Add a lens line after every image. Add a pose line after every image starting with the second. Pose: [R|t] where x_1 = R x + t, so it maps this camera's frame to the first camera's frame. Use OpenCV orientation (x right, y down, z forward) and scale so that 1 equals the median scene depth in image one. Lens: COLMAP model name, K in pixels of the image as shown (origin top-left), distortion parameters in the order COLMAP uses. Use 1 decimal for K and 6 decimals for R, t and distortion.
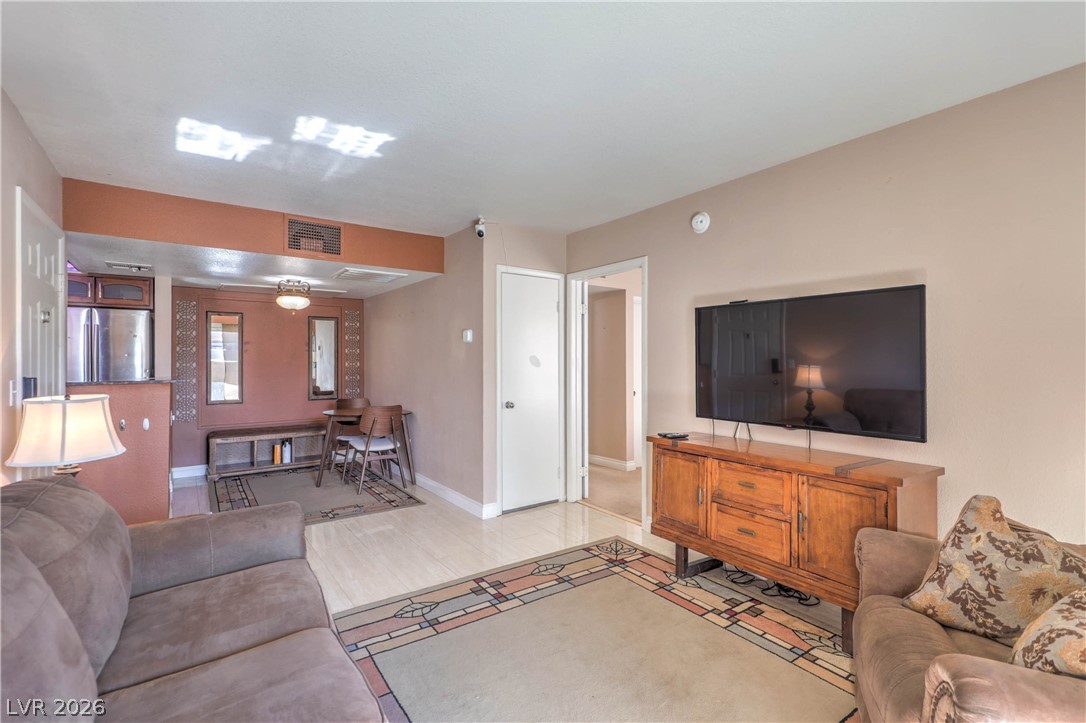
lens RADIAL K [[487.3, 0, 544.7], [0, 487.3, 359.8], [0, 0, 1]] dist [0.004953, 0.000935]
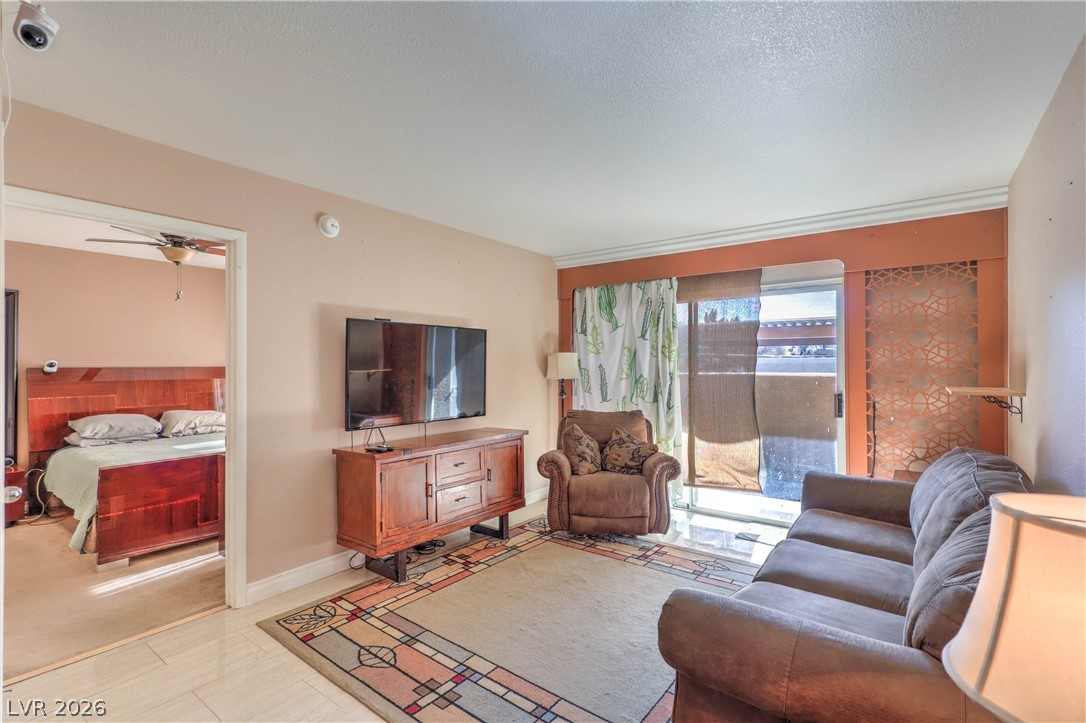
lens RADIAL K [[487.3, 0, 550.3], [0, 487.3, 364.3], [0, 0, 1]] dist [0.004953, 0.000935]
pose [[-0.284737, 0.000678, 0.958606, -0.706081], [-0.002874, 0.999995, -0.001561, -0.014644], [-0.958601, -0.003199, -0.284733, 0.864299]]
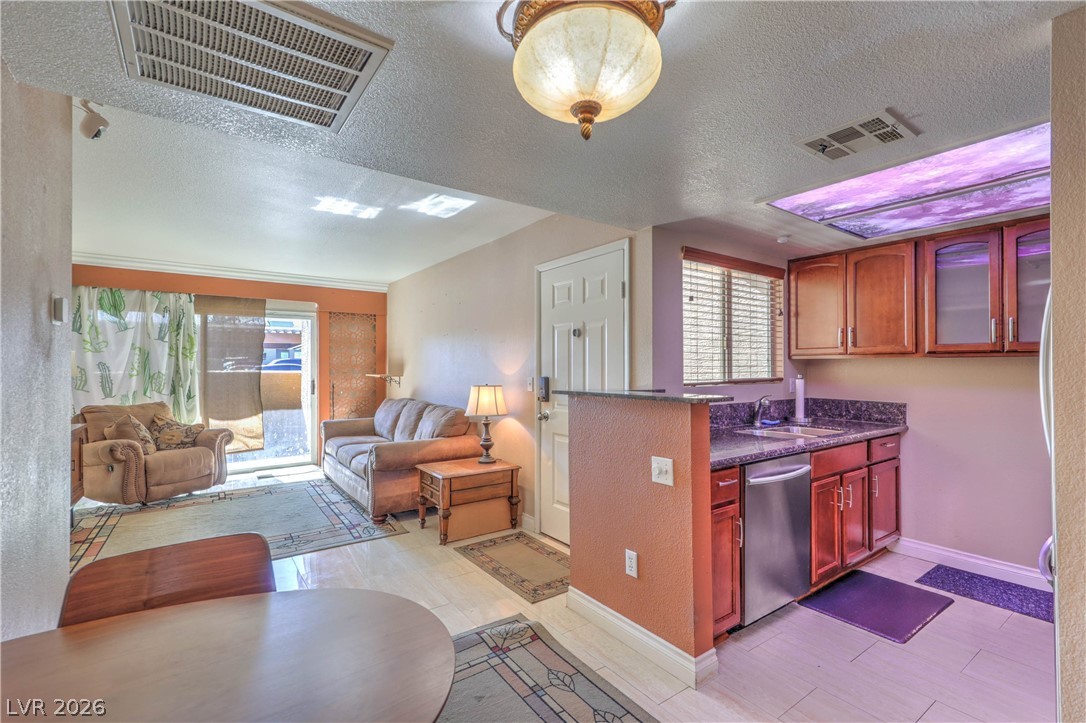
lens RADIAL K [[487.3, 0, 540.3], [0, 487.3, 361.2], [0, 0, 1]] dist [0.004953, 0.000935]
pose [[-0.999673, 0.000773, 0.025561, -0.761574], [0.000391, 0.999888, -0.014948, 0.002237], [-0.025569, -0.014933, -0.999562, 1.806120]]
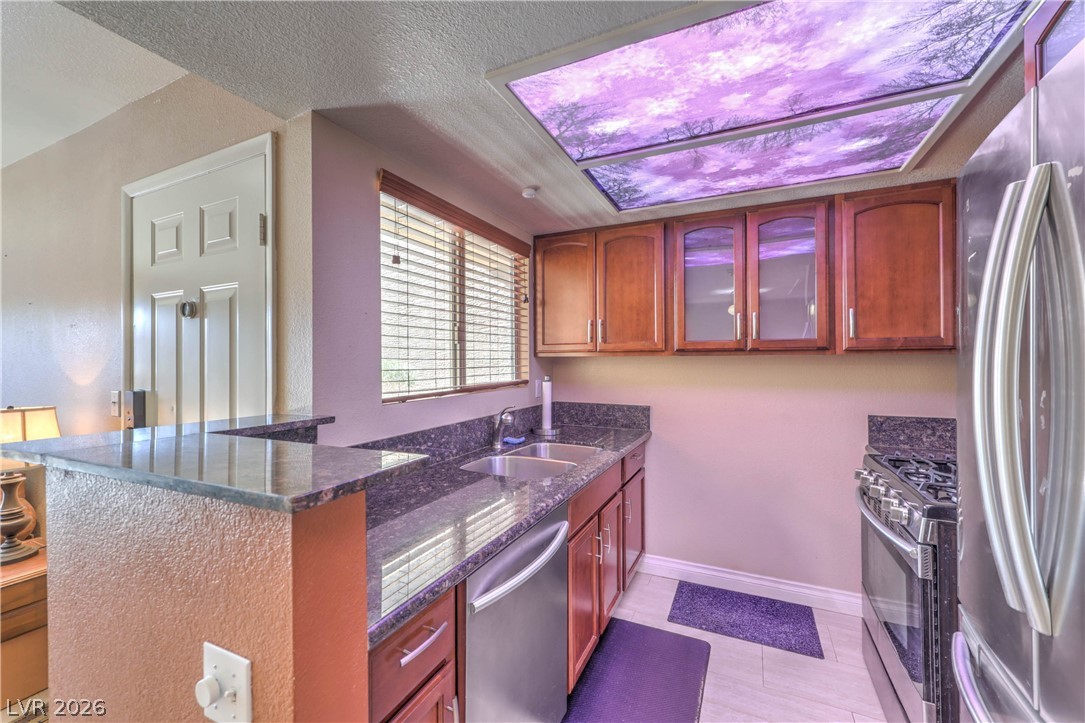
lens RADIAL K [[439.6, 0, 546.2], [0, 439.6, 357.0], [0, 0, 1]] dist [0.006922, 0.000483]
pose [[-0.885177, 0.002221, -0.465250, -0.940277], [0.007605, 0.999924, -0.009696, -0.011163], [0.465193, -0.012121, -0.885126, 1.407970]]
